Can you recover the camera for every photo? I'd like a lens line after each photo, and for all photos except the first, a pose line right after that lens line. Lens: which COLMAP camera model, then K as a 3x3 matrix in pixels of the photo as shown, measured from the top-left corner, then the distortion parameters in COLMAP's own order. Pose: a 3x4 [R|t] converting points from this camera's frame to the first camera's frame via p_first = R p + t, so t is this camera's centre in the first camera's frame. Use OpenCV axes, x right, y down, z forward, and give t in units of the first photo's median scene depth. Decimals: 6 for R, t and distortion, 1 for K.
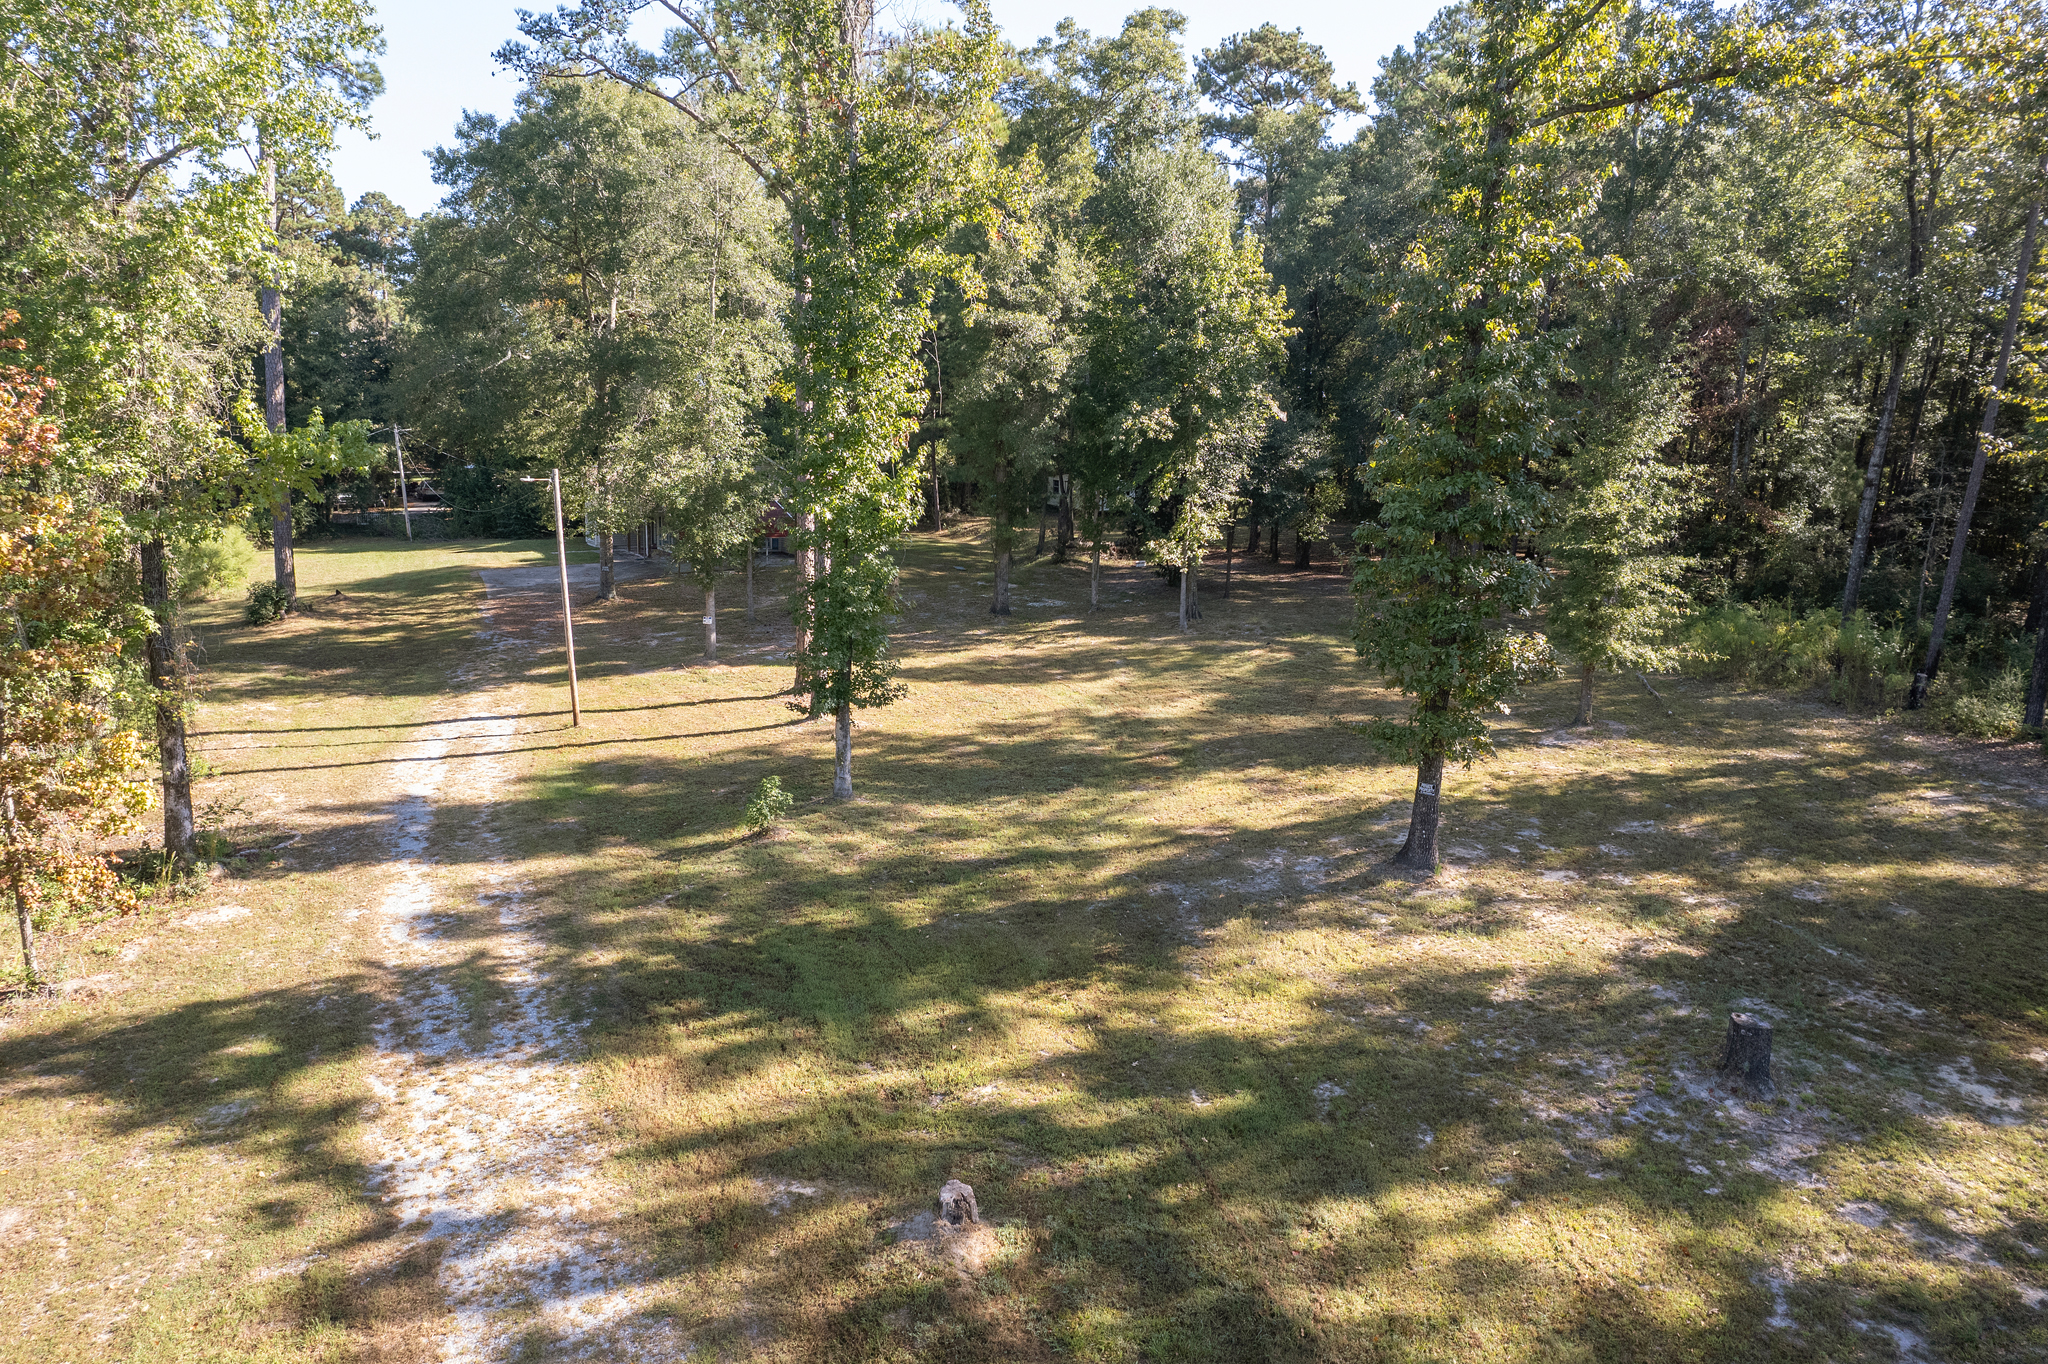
lens RADIAL K [[1370.8, 0, 1003.2], [0, 1370.8, 687.2], [0, 0, 1]] dist [-0.037592, 0.010905]
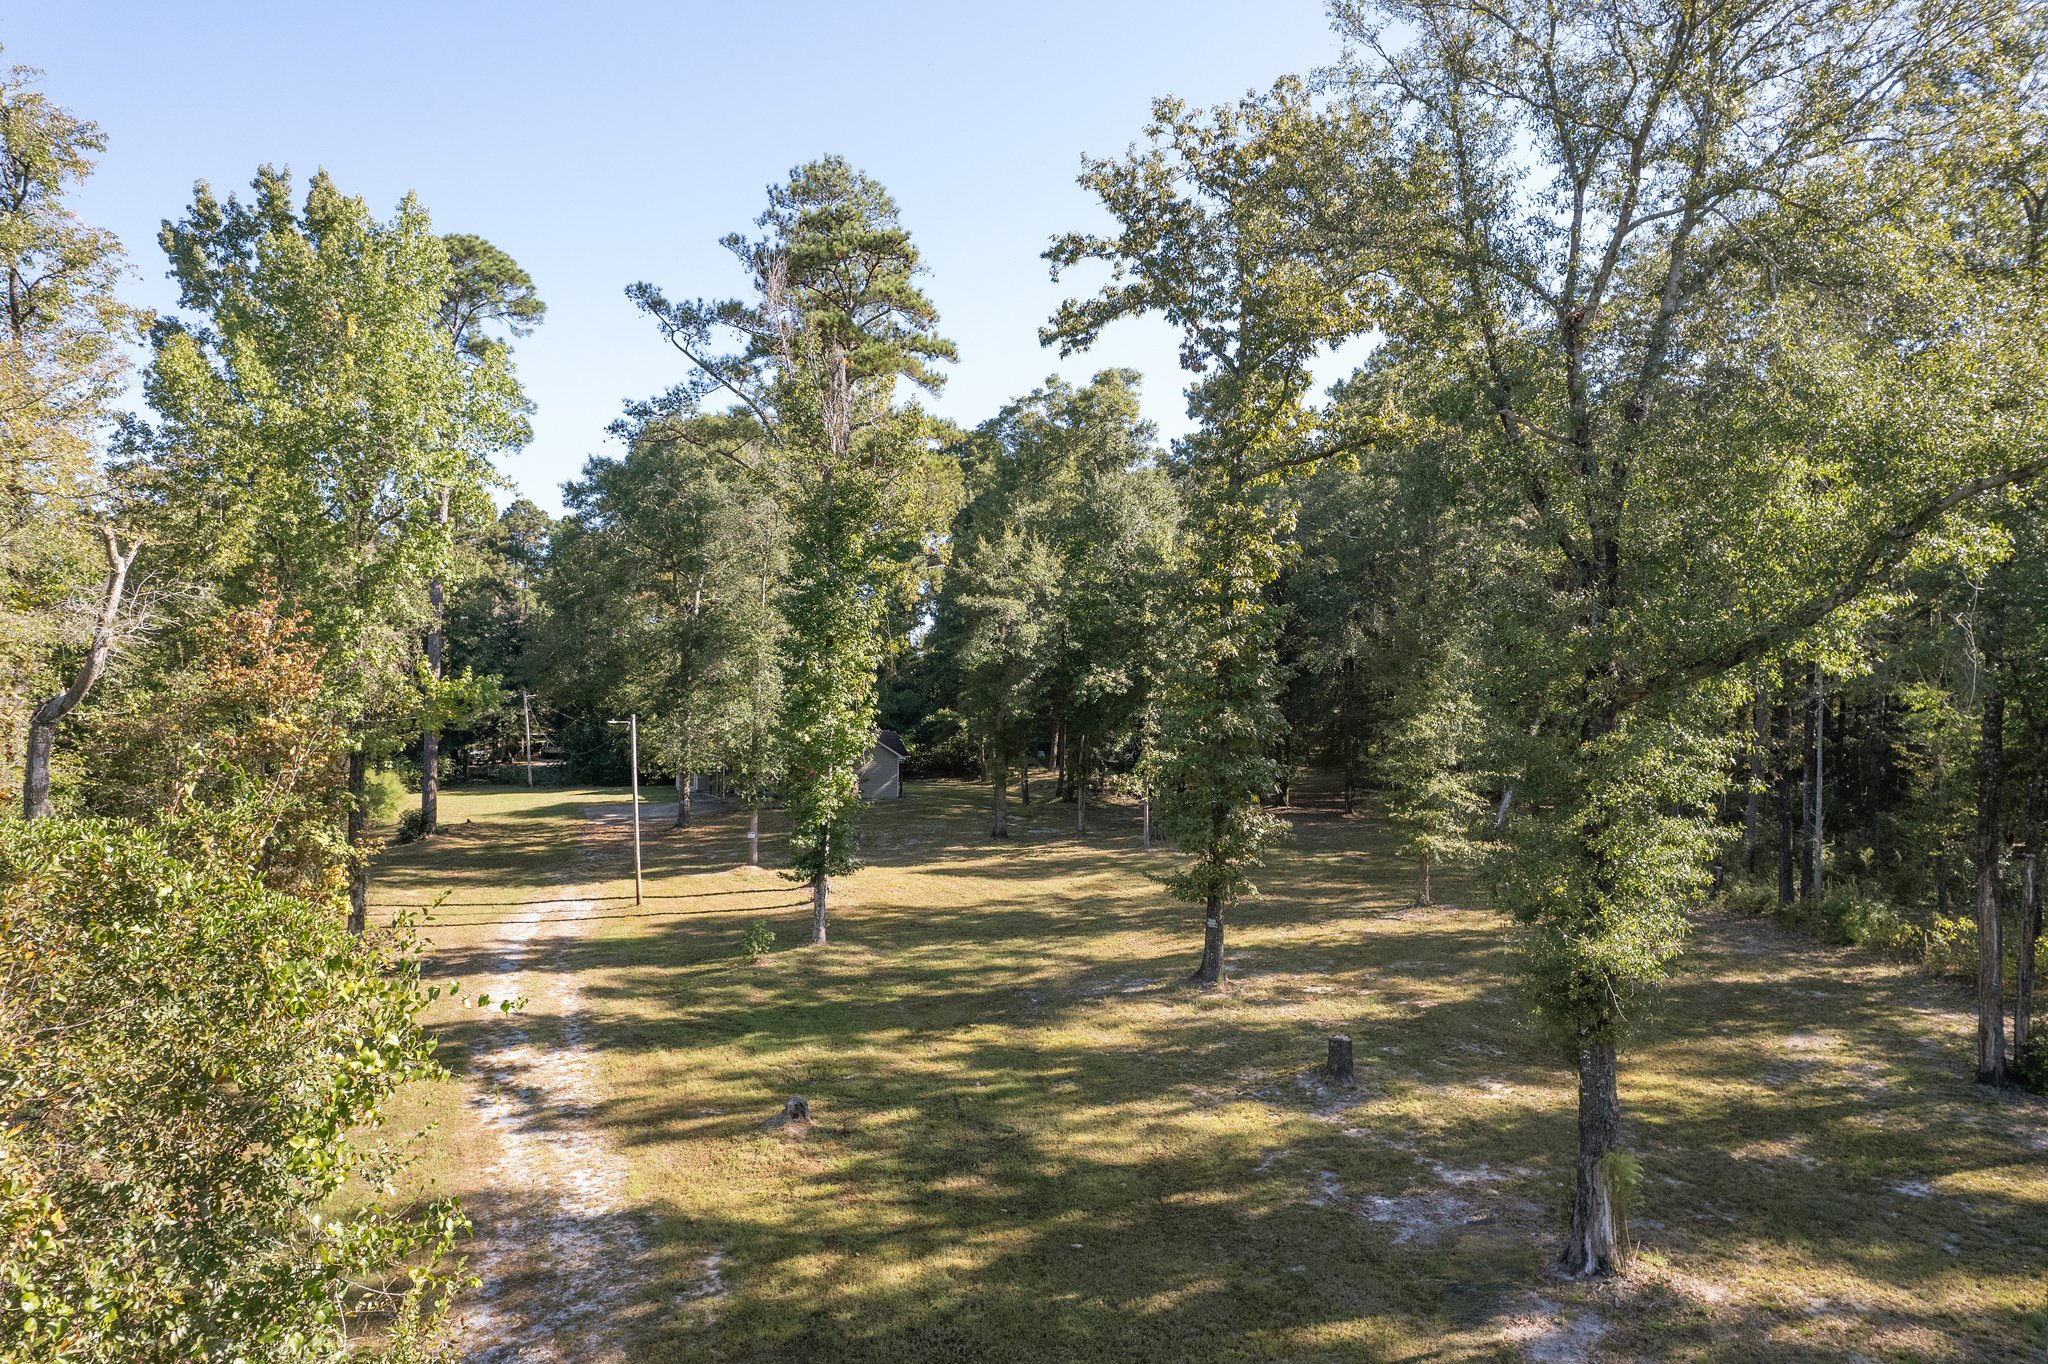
lens RADIAL K [[1370.8, 0, 1038.0], [0, 1370.8, 682.3], [0, 0, 1]] dist [-0.037592, 0.010905]
pose [[0.998309, -0.011051, -0.057065, 0.115917], [-0.000582, 0.979809, -0.199933, 0.061154], [0.058122, 0.199628, 0.978146, -0.240976]]
